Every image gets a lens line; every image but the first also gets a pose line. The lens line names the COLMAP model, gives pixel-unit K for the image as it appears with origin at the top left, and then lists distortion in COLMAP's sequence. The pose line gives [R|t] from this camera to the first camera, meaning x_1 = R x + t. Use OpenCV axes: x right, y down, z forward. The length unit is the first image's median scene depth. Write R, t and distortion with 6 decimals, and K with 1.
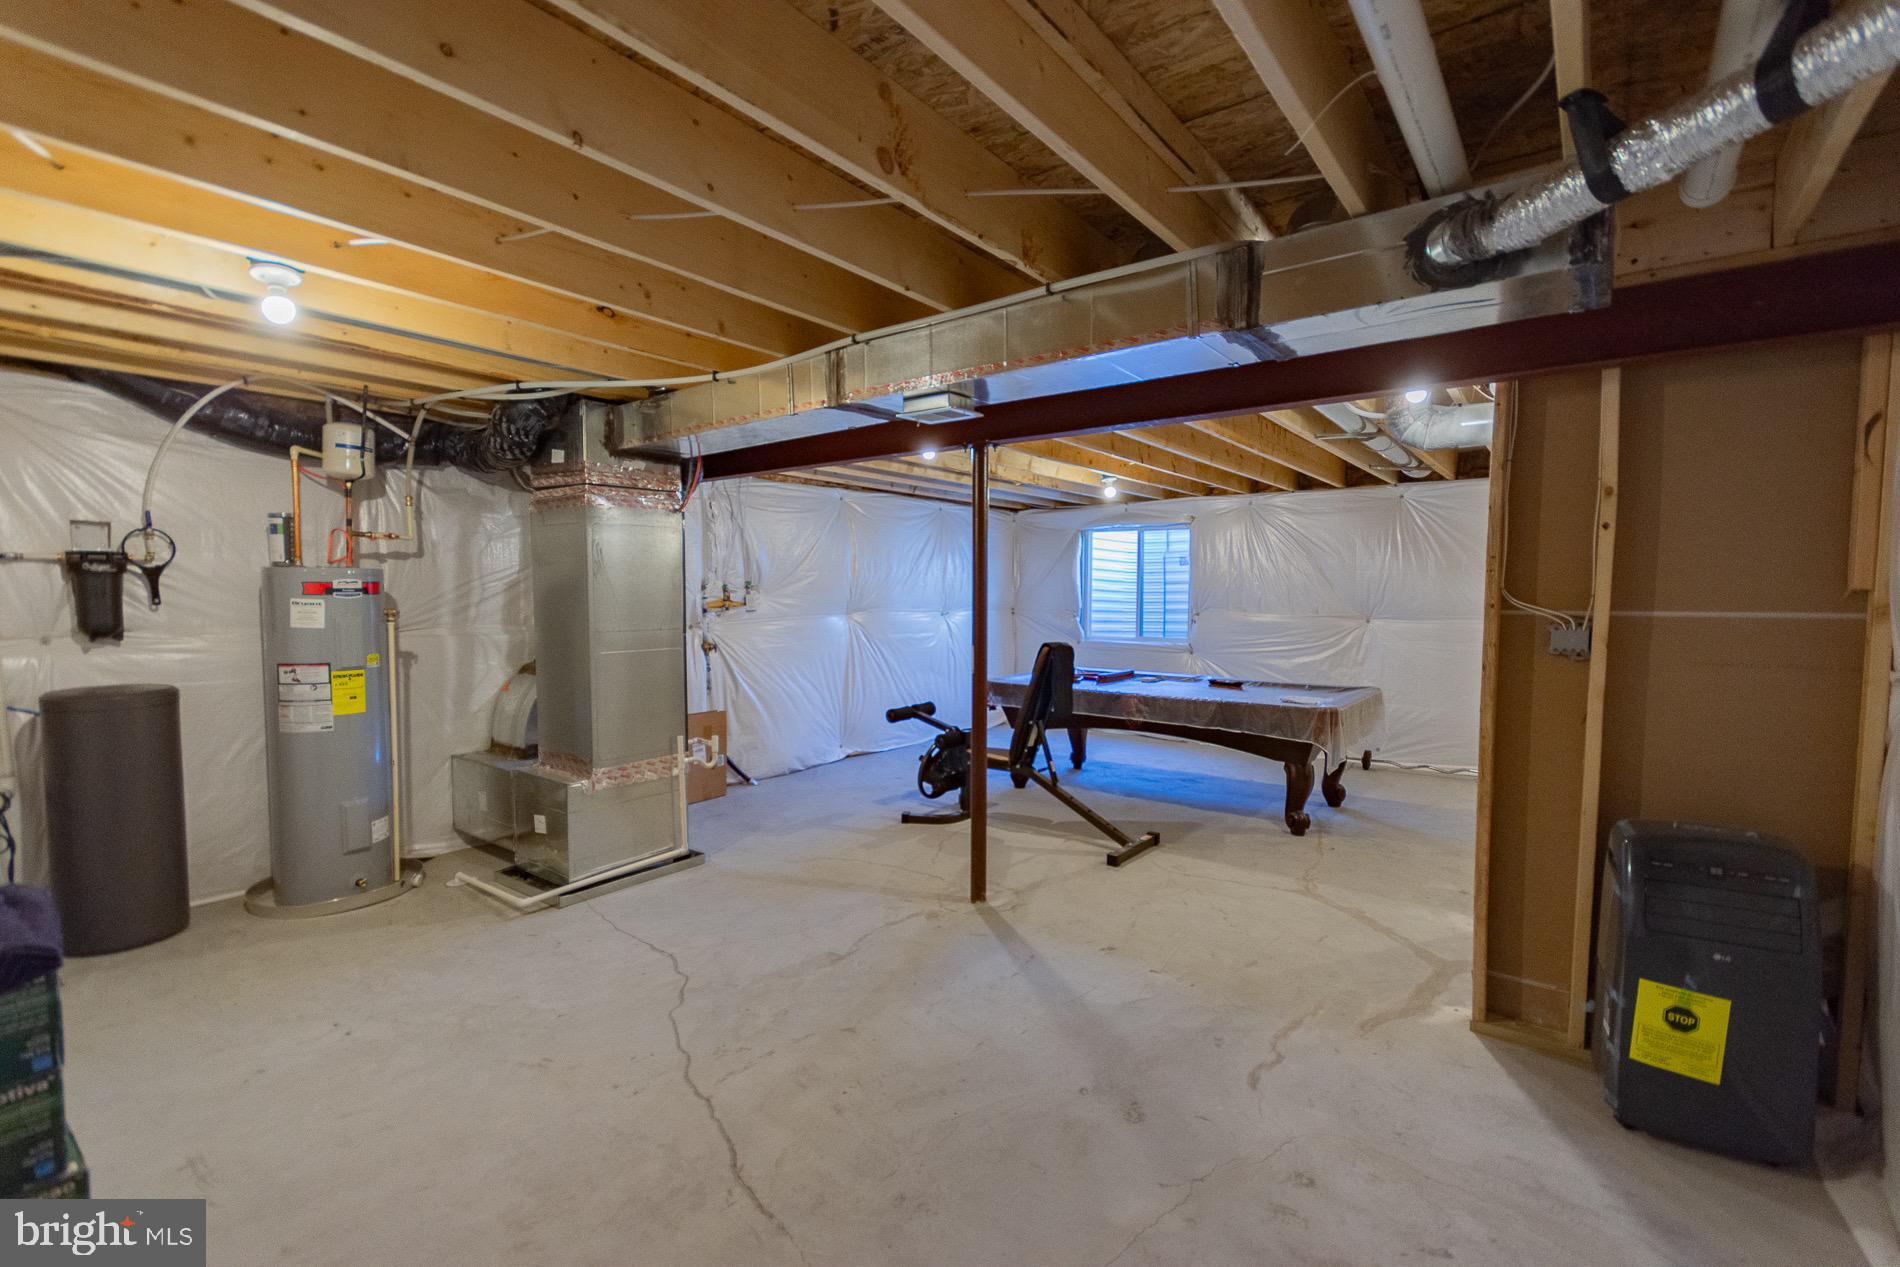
lens RADIAL K [[831.9, 0, 954.2], [0, 831.9, 637.4], [0, 0, 1]] dist [0.009237, -0.003616]
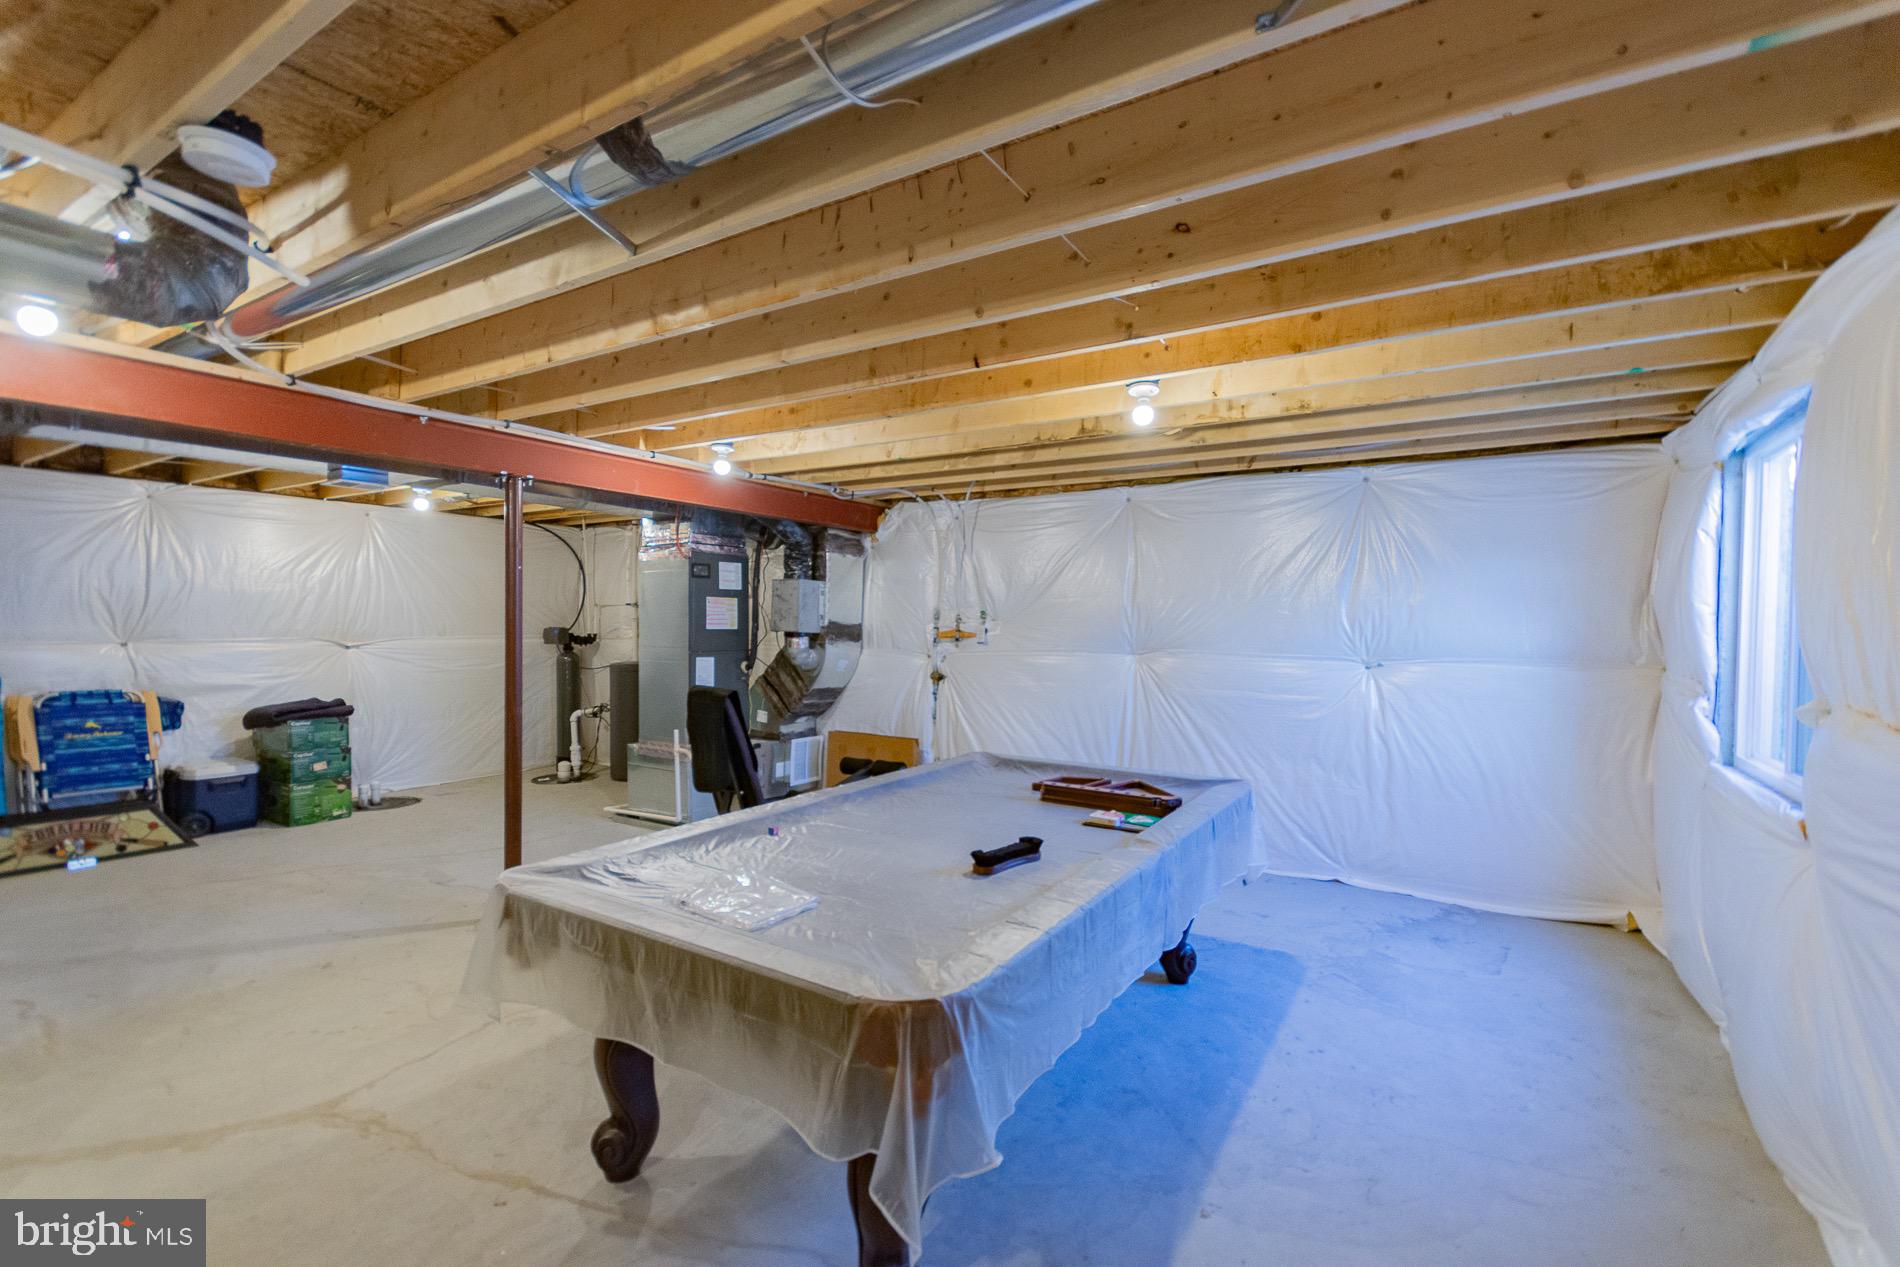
lens RADIAL K [[831.9, 0, 953.0], [0, 831.9, 639.8], [0, 0, 1]] dist [0.009237, -0.003616]
pose [[0.091437, 0.020598, -0.995598, 1.130606], [-0.065477, 0.997747, 0.014629, -0.077643], [0.993656, 0.063851, 0.092580, 1.468357]]
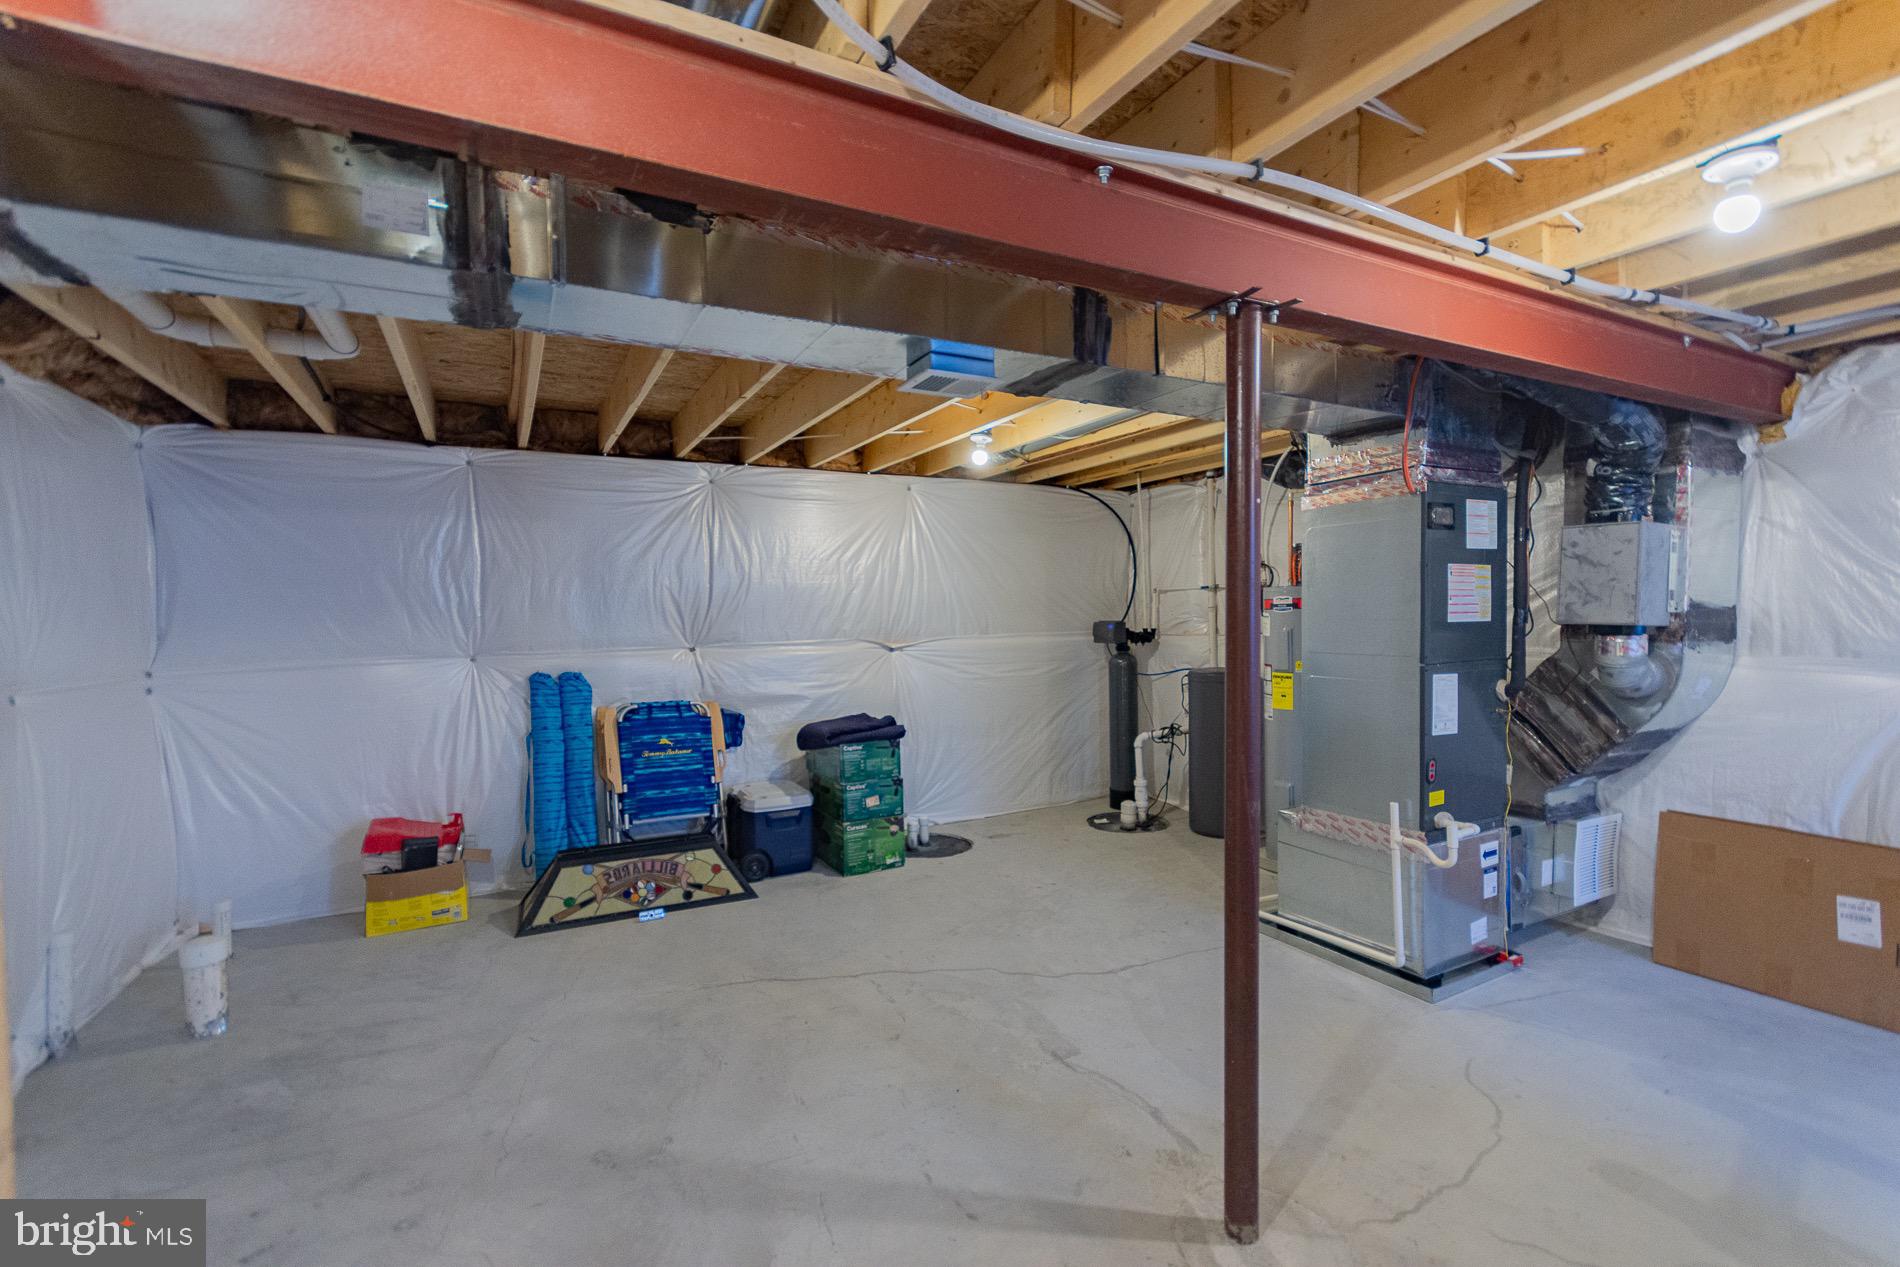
lens RADIAL K [[831.9, 0, 947.0], [0, 831.9, 642.5], [0, 0, 1]] dist [0.009237, -0.003616]
pose [[-0.414915, 0.039594, -0.908998, 0.554913], [-0.038093, 0.997421, 0.060833, -0.057878], [0.909062, 0.059867, -0.412337, 1.057667]]
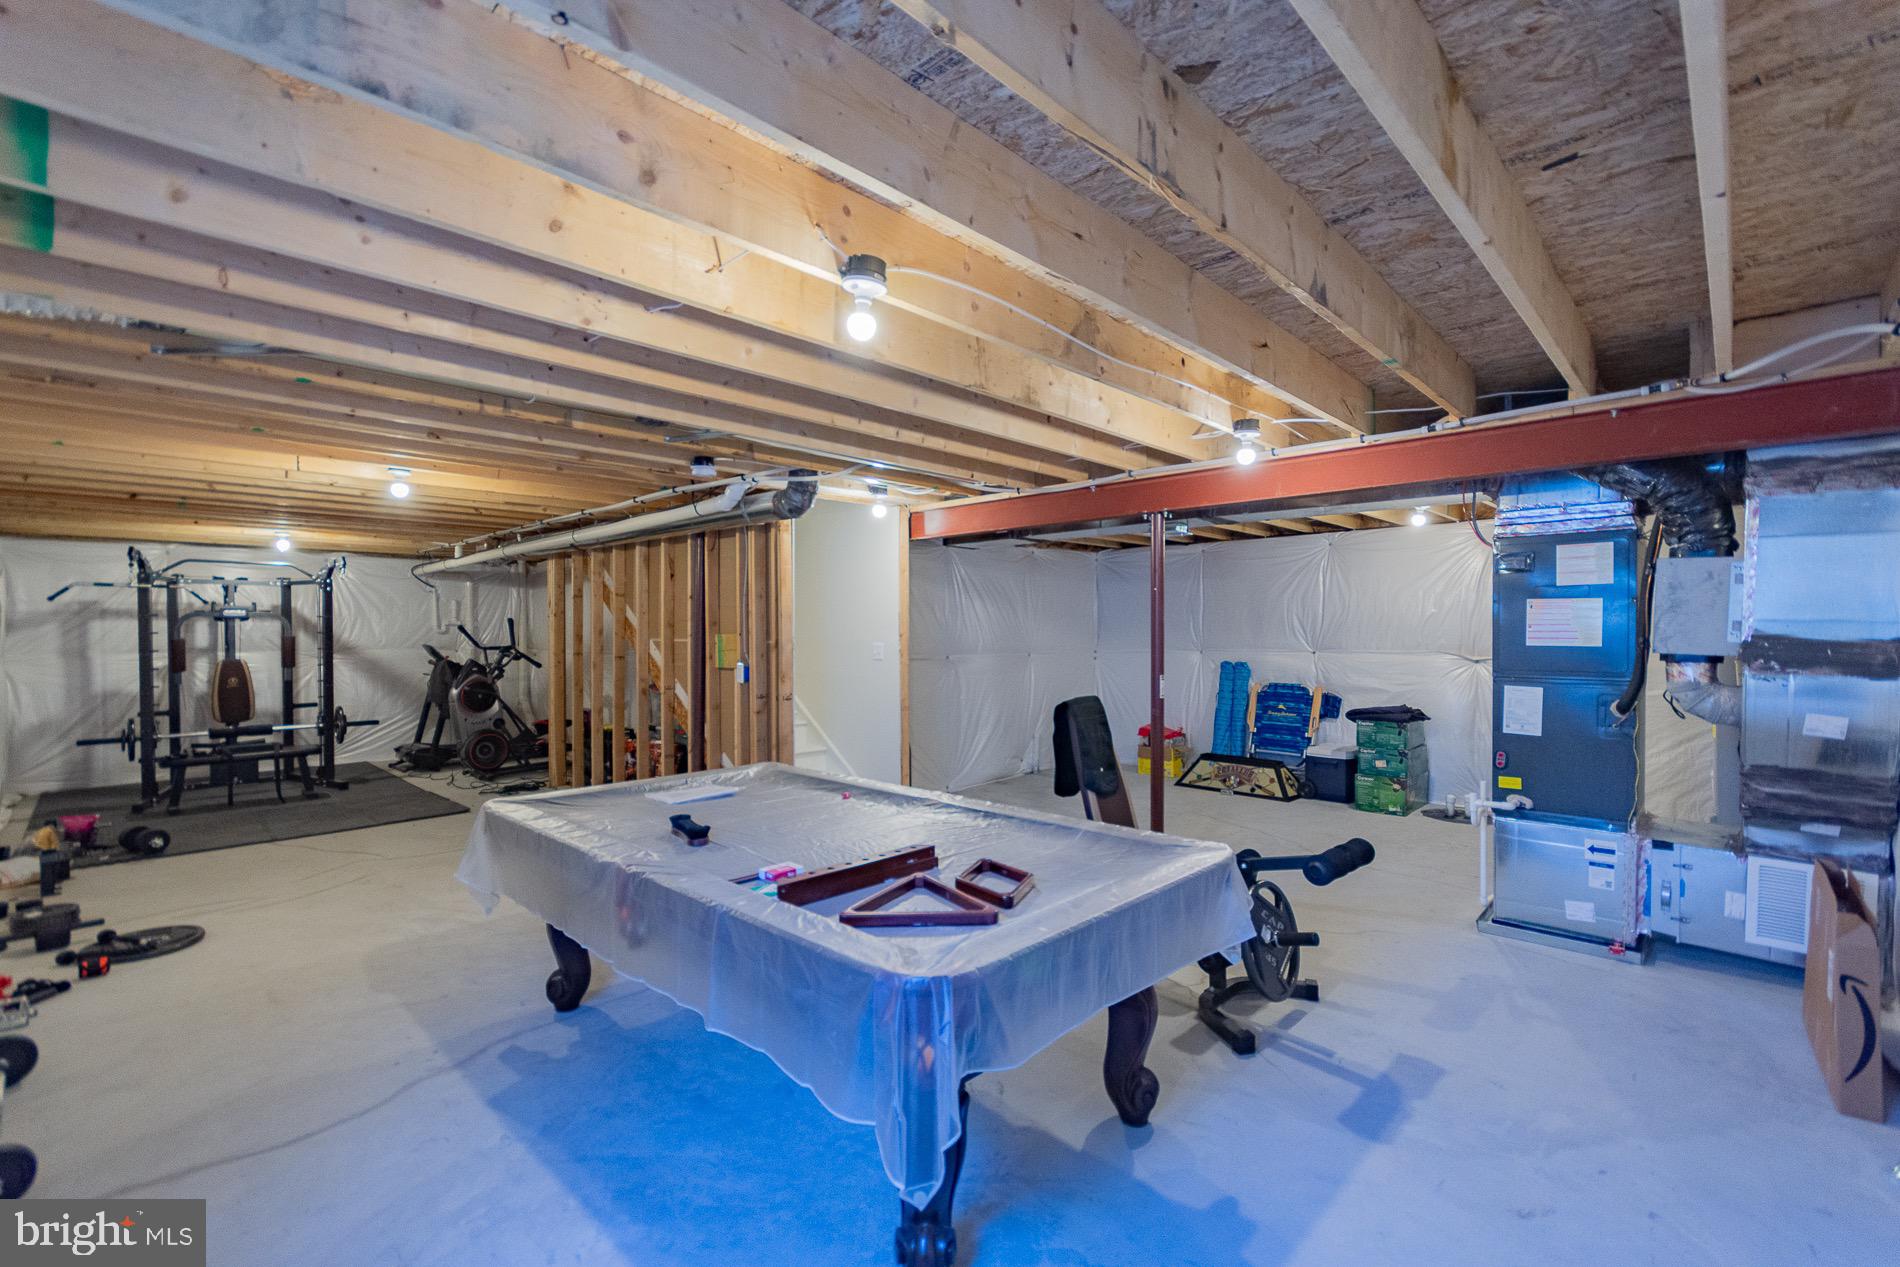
lens RADIAL K [[831.9, 0, 948.7], [0, 831.9, 638.9], [0, 0, 1]] dist [0.009237, -0.003616]
pose [[-0.993977, -0.000826, 0.109588, 0.204740], [0.006552, 0.997735, 0.066946, -0.129257], [-0.109395, 0.067261, -0.991720, 2.276899]]
